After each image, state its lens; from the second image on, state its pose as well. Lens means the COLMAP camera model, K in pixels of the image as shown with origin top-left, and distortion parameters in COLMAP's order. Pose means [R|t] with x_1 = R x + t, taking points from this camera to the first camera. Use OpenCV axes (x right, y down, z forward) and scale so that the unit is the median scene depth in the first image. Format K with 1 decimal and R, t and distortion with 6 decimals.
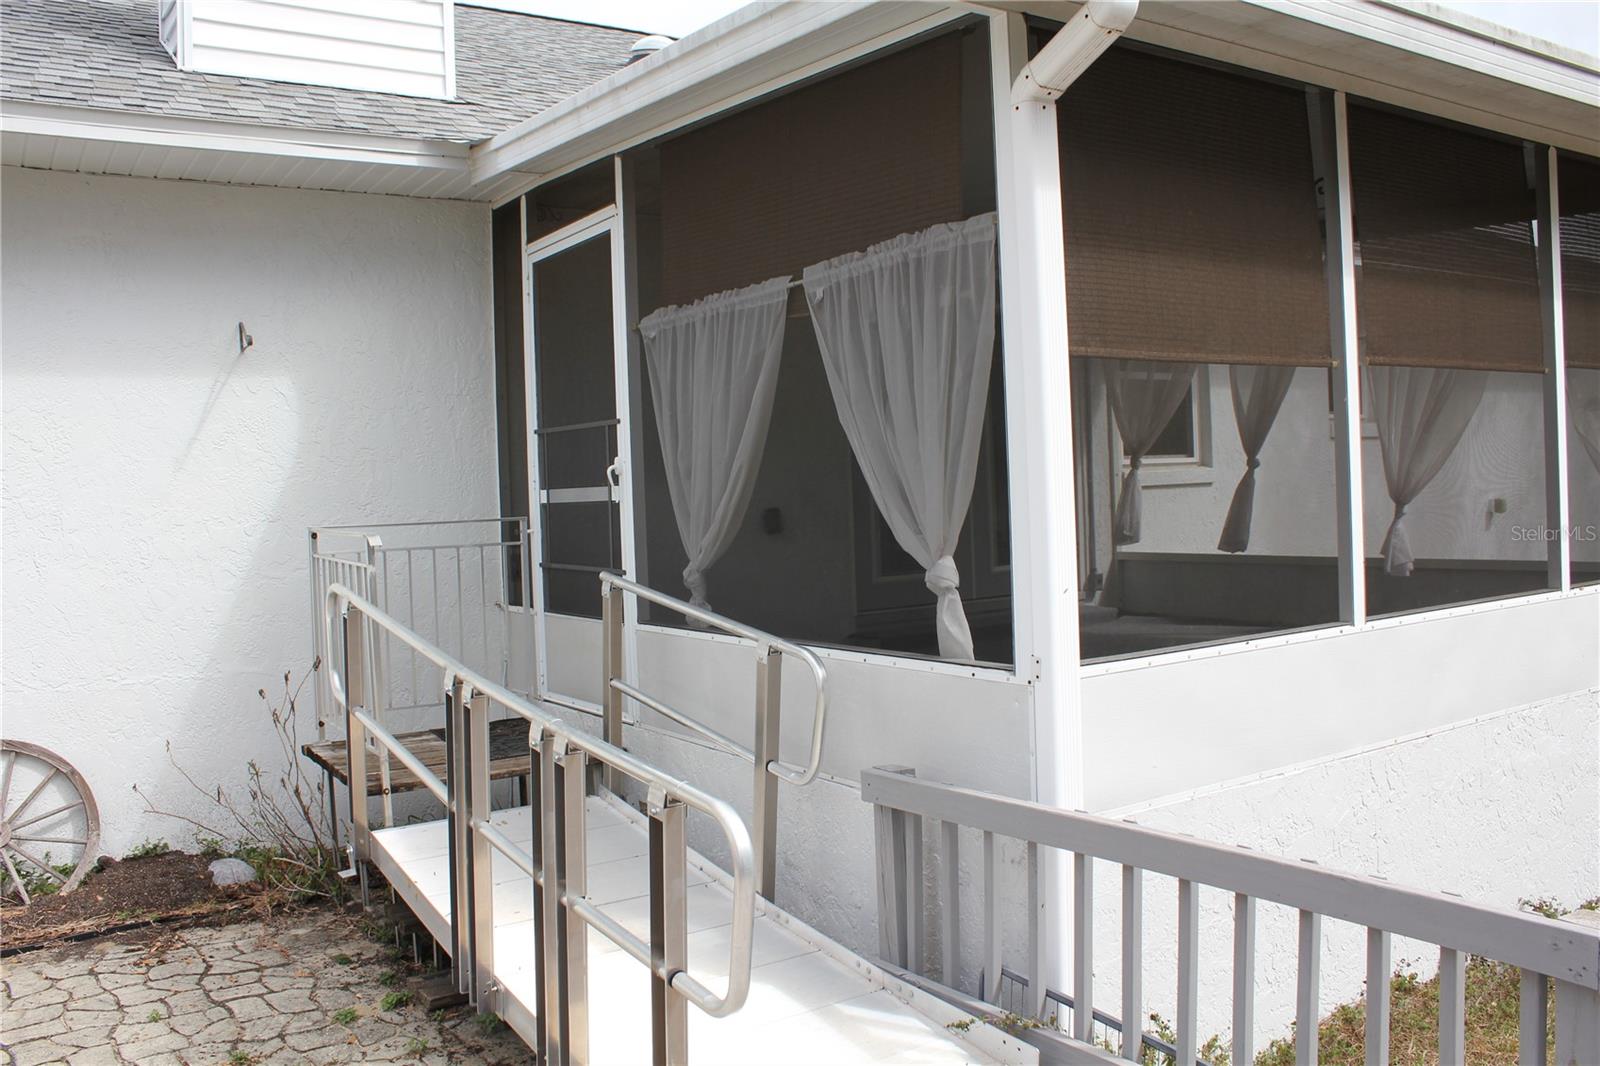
lens RADIAL K [[1320.1, 0, 800.0], [0, 1320.1, 533.0], [0, 0, 1]] dist [-0.166352, 0.140041]
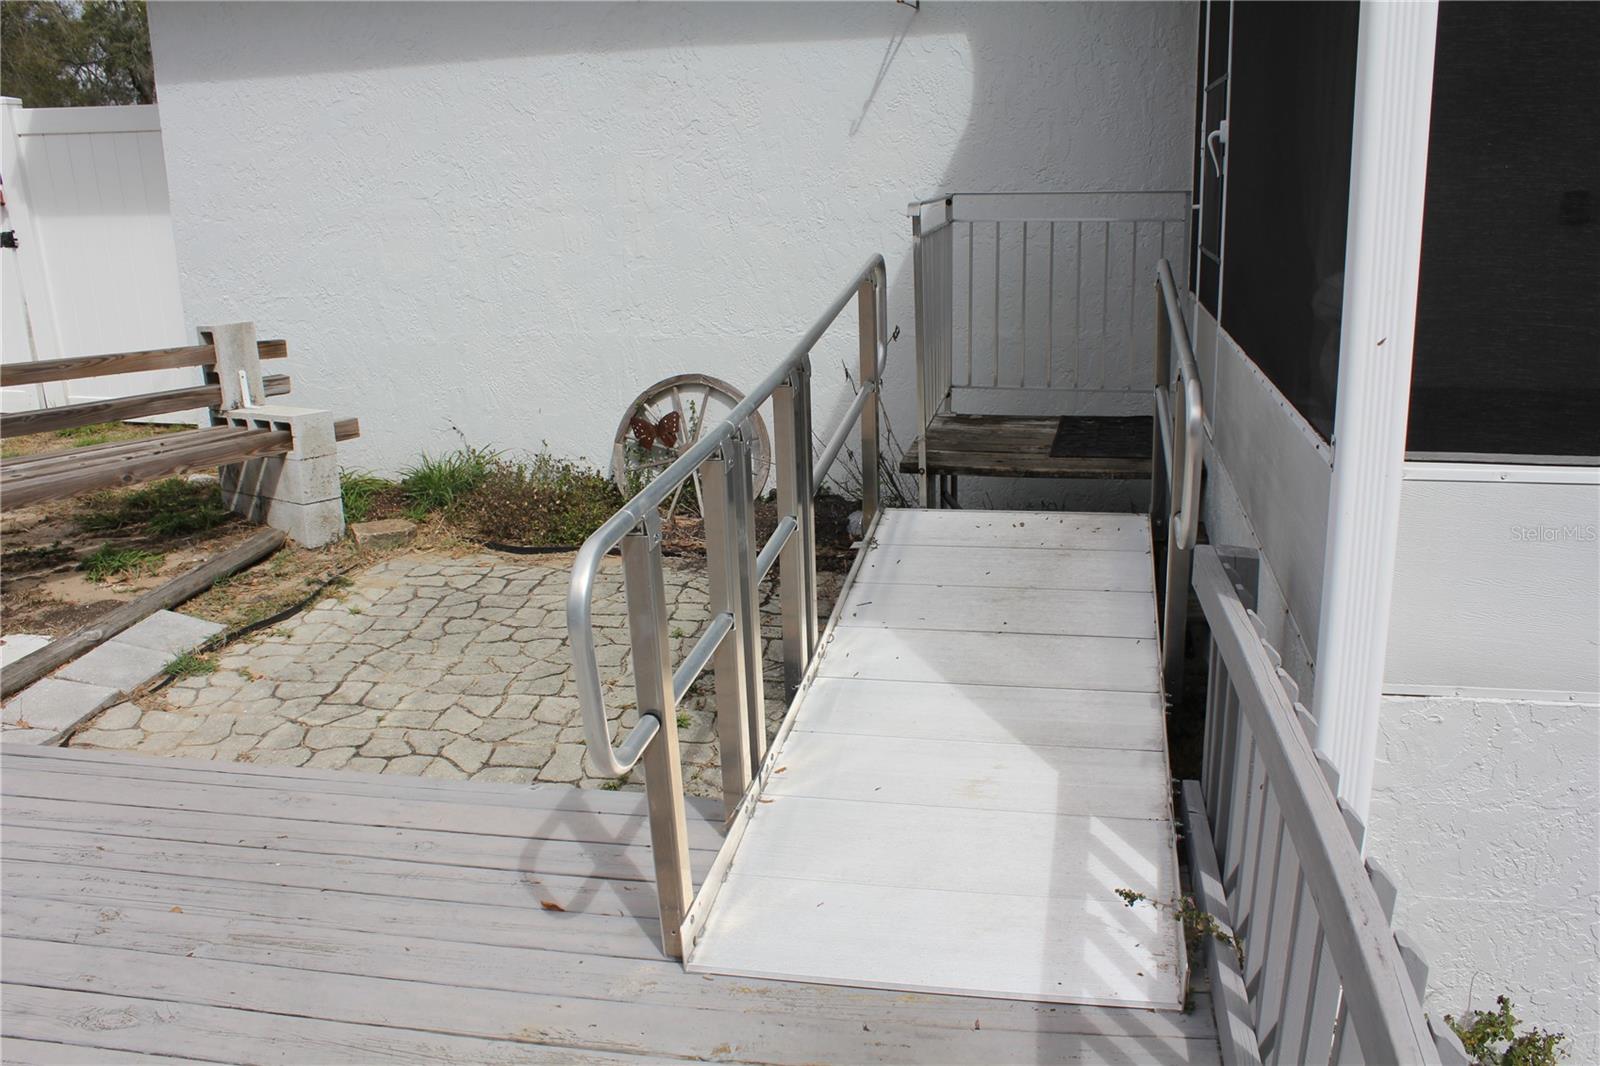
lens RADIAL K [[1320.1, 0, 800.0], [0, 1320.1, 533.0], [0, 0, 1]] dist [-0.166352, 0.140041]
pose [[0.705557, 0.202170, -0.679203, 0.261164], [-0.022257, 0.964291, 0.263907, -0.014259], [0.708303, -0.171085, 0.684862, 0.208860]]
